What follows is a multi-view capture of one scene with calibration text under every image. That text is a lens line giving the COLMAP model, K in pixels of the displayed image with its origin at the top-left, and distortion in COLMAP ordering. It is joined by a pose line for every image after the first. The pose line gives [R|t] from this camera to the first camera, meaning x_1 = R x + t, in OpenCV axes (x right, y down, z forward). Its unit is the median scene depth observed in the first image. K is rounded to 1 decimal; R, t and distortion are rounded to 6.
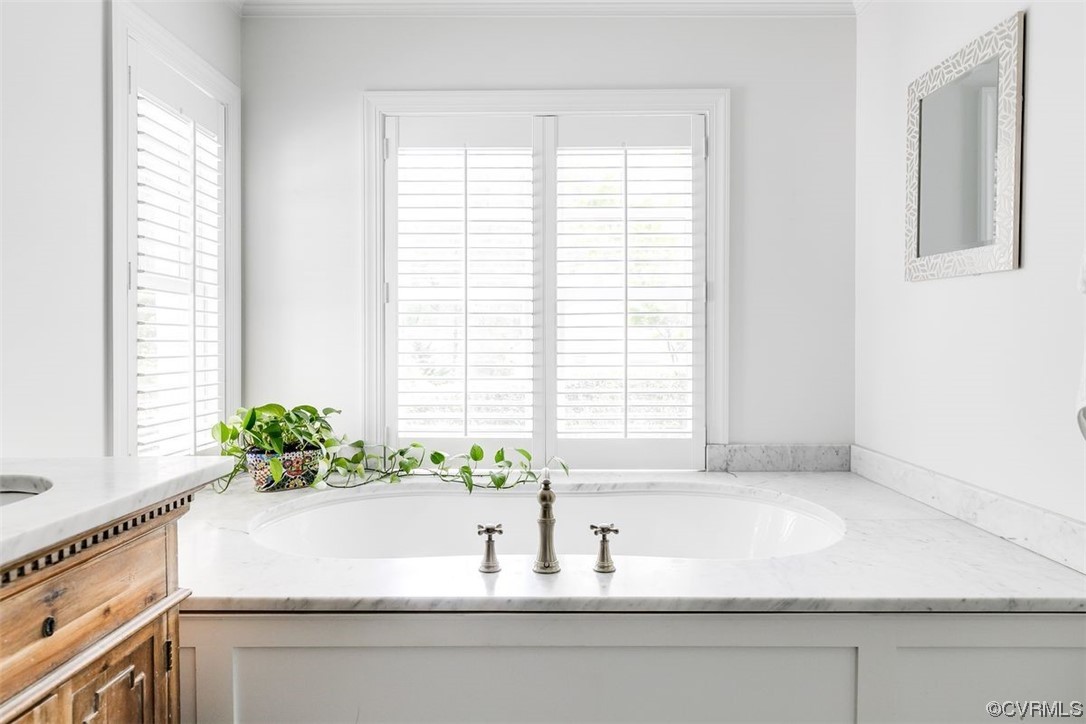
lens RADIAL K [[691.3, 0, 570.5], [0, 691.3, 339.1], [0, 0, 1]] dist [0.000325, -0.000707]
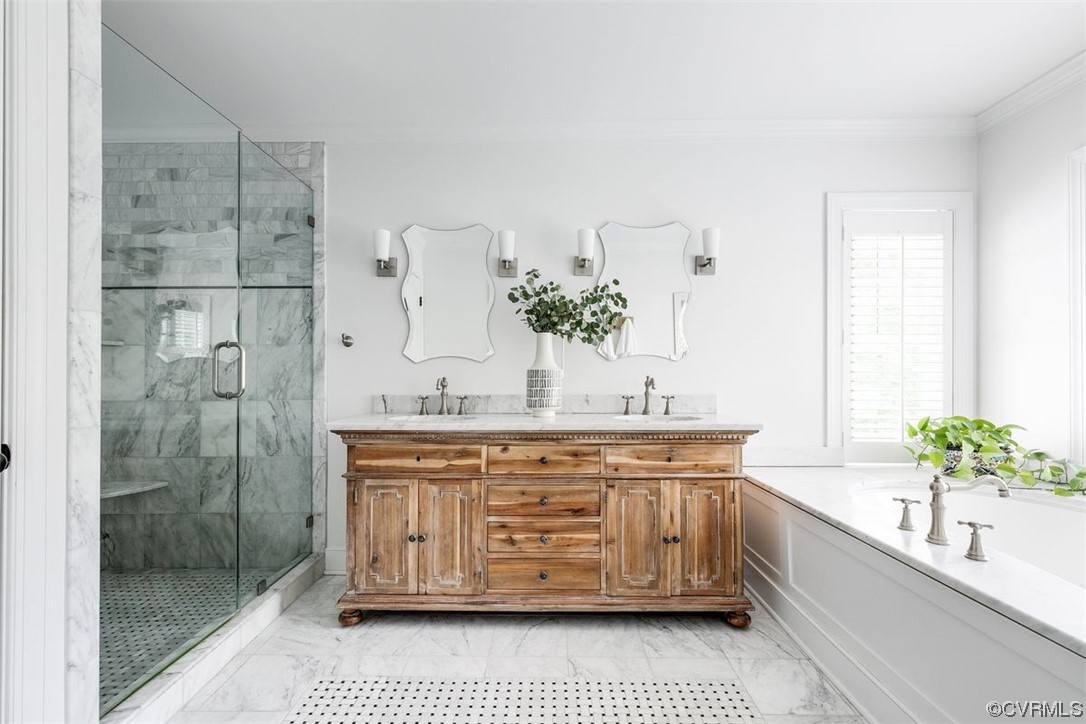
lens RADIAL K [[491.4, 0, 538.9], [0, 491.4, 360.1], [0, 0, 1]] dist [-0.000992, -0.000464]
pose [[-0.004017, -0.027147, -0.999623, 1.042939], [0.001490, 0.999630, -0.027154, 0.006685], [0.999991, -0.001598, -0.003975, 0.260413]]
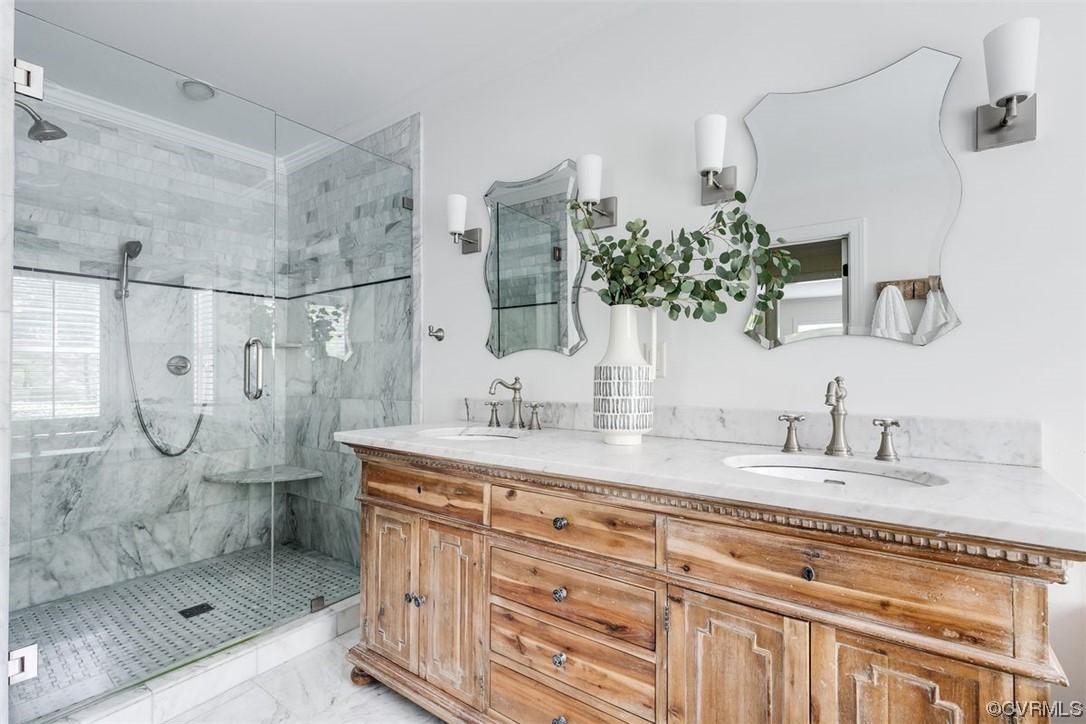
lens RADIAL K [[491.4, 0, 538.9], [0, 491.4, 360.1], [0, 0, 1]] dist [-0.000992, -0.000464]
pose [[-0.589413, -0.015078, -0.807691, 0.247638], [0.003683, 0.999765, -0.021351, 0.002340], [0.807823, -0.015559, -0.589220, 0.761160]]
